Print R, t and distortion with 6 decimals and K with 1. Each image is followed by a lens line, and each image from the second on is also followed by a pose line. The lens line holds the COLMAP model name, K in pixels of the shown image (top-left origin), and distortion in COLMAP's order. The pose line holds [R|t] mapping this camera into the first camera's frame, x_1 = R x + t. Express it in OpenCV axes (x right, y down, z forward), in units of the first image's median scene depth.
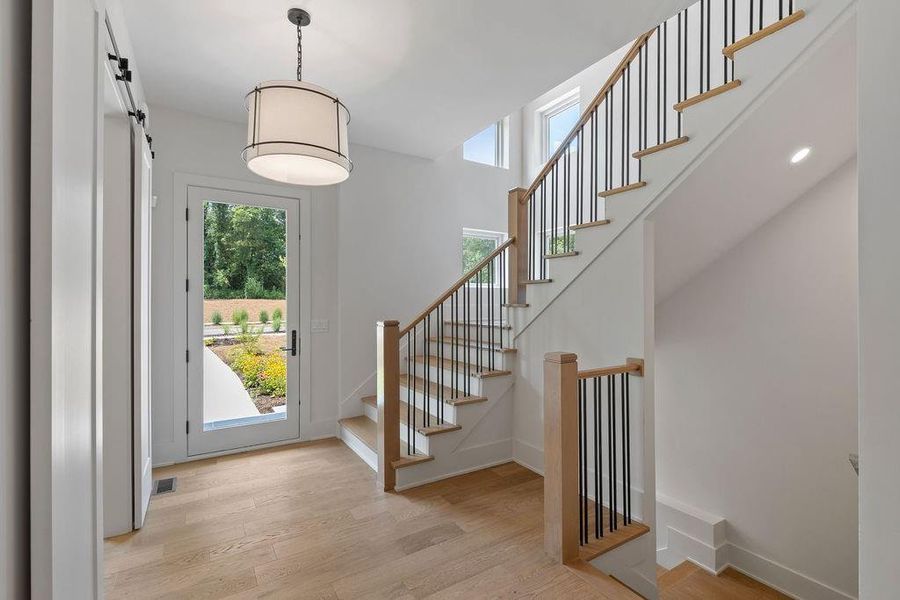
lens RADIAL K [[412.6, 0, 449.2], [0, 412.6, 306.2], [0, 0, 1]] dist [-0.009591, 0.000924]
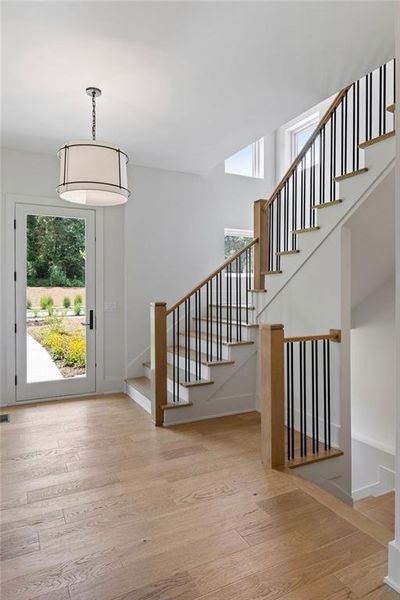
lens RADIAL K [[384.1, 0, 200.8], [0, 384.1, 294.9], [0, 0, 1]] dist [-0.021581, 0.000953]
pose [[0.996387, -0.001013, -0.084929, 0.092014], [0.001396, 0.999989, 0.004446, 0.005394], [0.084923, -0.004548, 0.996377, -0.231254]]
